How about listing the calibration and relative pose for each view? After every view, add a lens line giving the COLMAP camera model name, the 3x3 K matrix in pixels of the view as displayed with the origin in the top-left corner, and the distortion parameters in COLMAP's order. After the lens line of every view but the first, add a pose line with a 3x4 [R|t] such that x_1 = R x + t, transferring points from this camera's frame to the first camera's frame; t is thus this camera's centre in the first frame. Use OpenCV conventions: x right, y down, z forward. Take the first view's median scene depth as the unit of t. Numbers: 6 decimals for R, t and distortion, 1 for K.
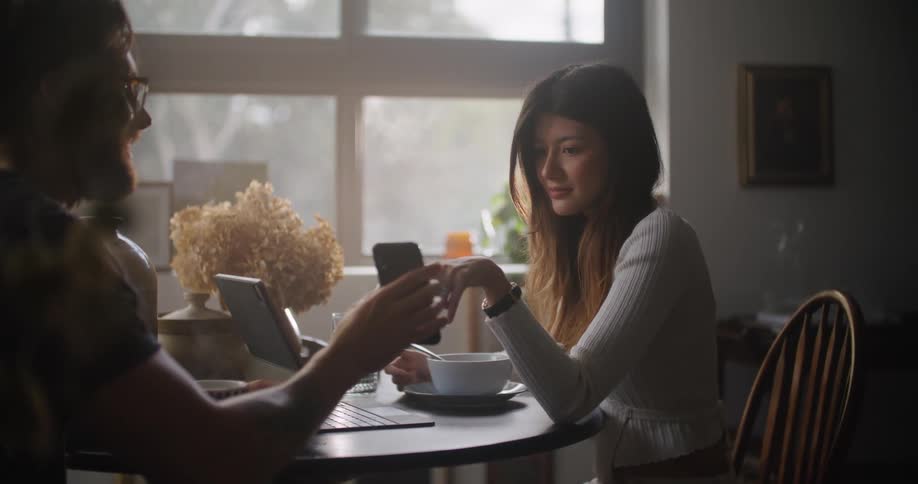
lens RADIAL K [[1348.6, 0, 454.6], [0, 1348.6, 240.8], [0, 0, 1]] dist [-0.135389, 0.000000]
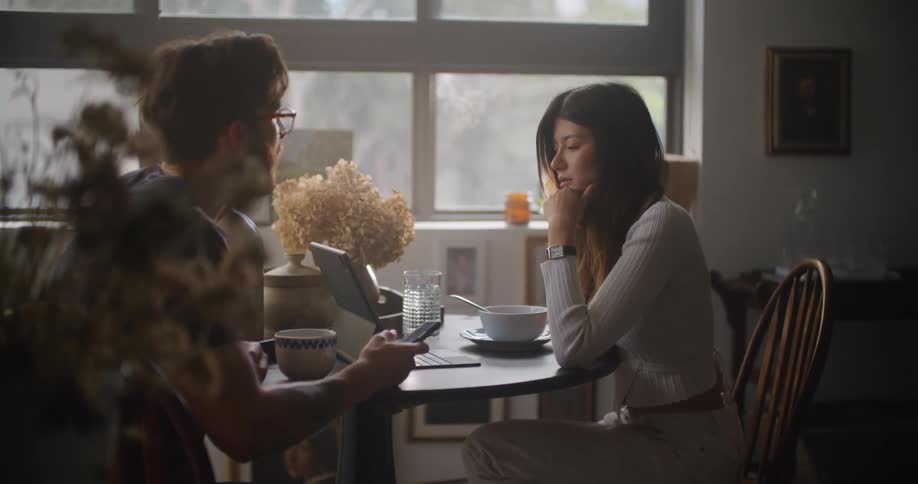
lens RADIAL K [[1360.7, 0, 452.4], [0, 1360.7, 246.2], [0, 0, 1]] dist [-0.157619, 0.000000]
pose [[0.997654, 0.012173, -0.067364, 0.035628], [-0.007961, 0.998017, 0.062444, -0.045530], [0.067991, -0.061761, 0.995773, -0.226588]]
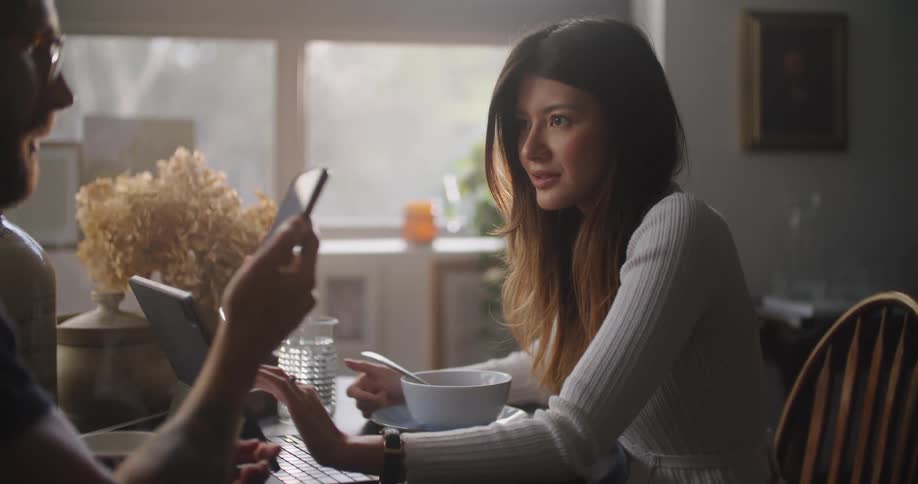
lens RADIAL K [[1348.6, 0, 461.7], [0, 1348.6, 231.8], [0, 0, 1]] dist [-0.135389, 0.000000]
pose [[0.998058, 0.004724, 0.062114, -0.031911], [-0.007069, 0.999269, 0.037582, -0.027070], [-0.061891, -0.037948, 0.997361, 0.195900]]
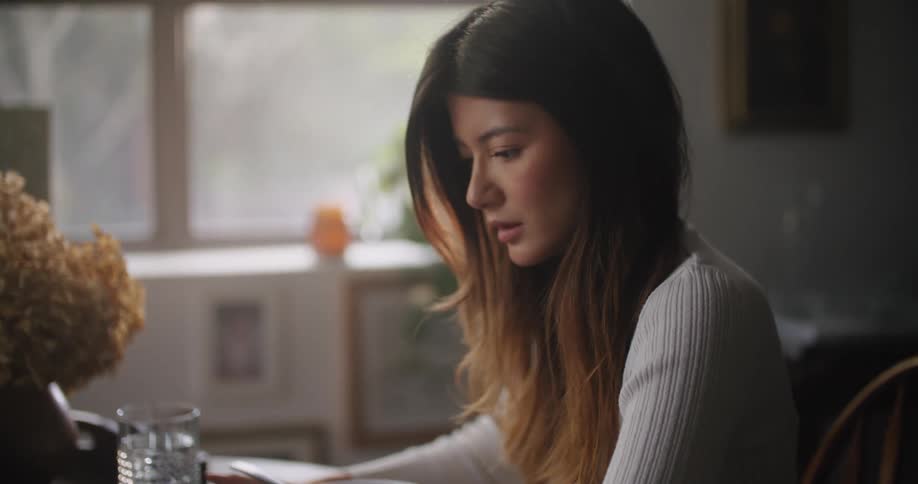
lens RADIAL K [[1356.1, 0, 459.7], [0, 1356.1, 241.4], [0, 0, 1]] dist [-0.071837, 0.000000]
pose [[0.994760, -0.015903, 0.100992, -0.001922], [0.007013, 0.996115, 0.087785, -0.066734], [-0.101995, -0.086617, 0.991007, 0.404651]]
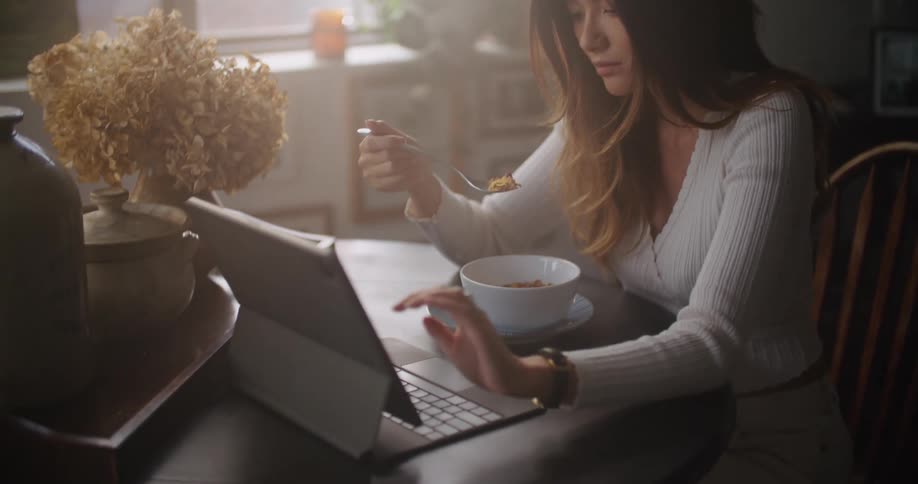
lens RADIAL K [[1348.6, 0, 456.9], [0, 1348.6, 236.6], [0, 0, 1]] dist [-0.135389, 0.000000]
pose [[0.958194, -0.072820, 0.276697, -0.207856], [-0.002480, 0.964920, 0.262533, -0.116482], [-0.286108, -0.252244, 0.924400, 0.301092]]
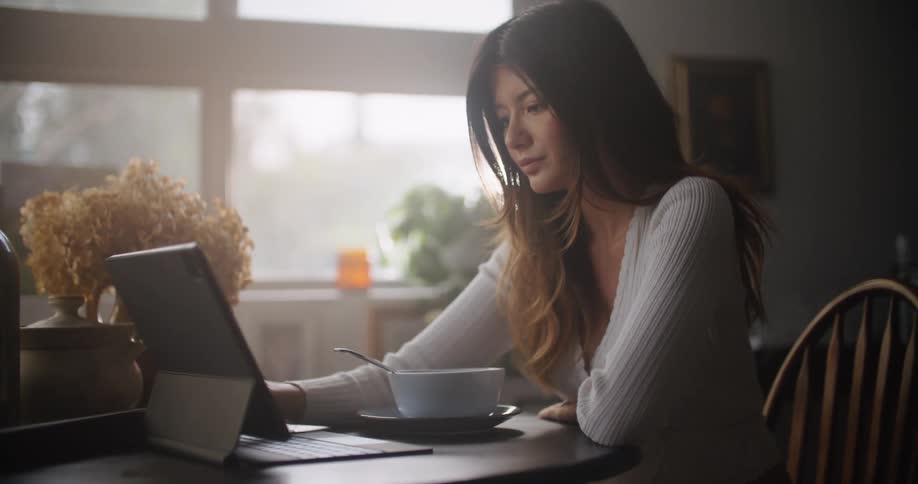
lens RADIAL K [[1348.6, 0, 465.0], [0, 1348.6, 245.2], [0, 0, 1]] dist [-0.135389, 0.000000]
pose [[0.985057, -0.005982, 0.172126, -0.099514], [0.016254, 0.998165, -0.058333, 0.056020], [-0.171461, 0.060259, 0.983346, 0.231008]]
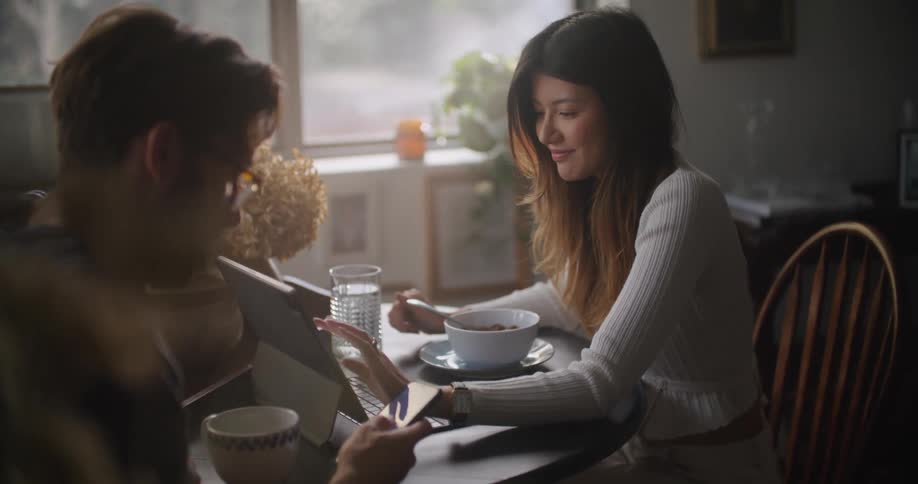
lens RADIAL K [[1348.6, 0, 471.8], [0, 1348.6, 226.4], [0, 0, 1]] dist [-0.135389, 0.000000]
pose [[0.990234, -0.043976, 0.132298, -0.112014], [0.020899, 0.985049, 0.171005, -0.127145], [-0.137840, -0.166570, 0.976348, 0.091960]]
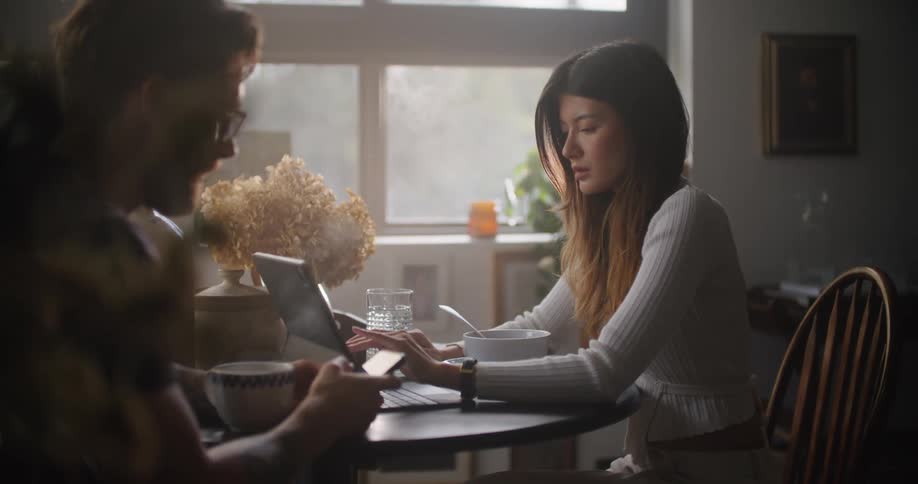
lens RADIAL K [[1348.6, 0, 457.4], [0, 1348.6, 237.4], [0, 0, 1]] dist [-0.135389, 0.000000]
pose [[0.999995, -0.001135, 0.003024, -0.025838], [0.001038, 0.999491, 0.031871, -0.016121], [-0.003059, -0.031868, 0.999487, -0.000840]]
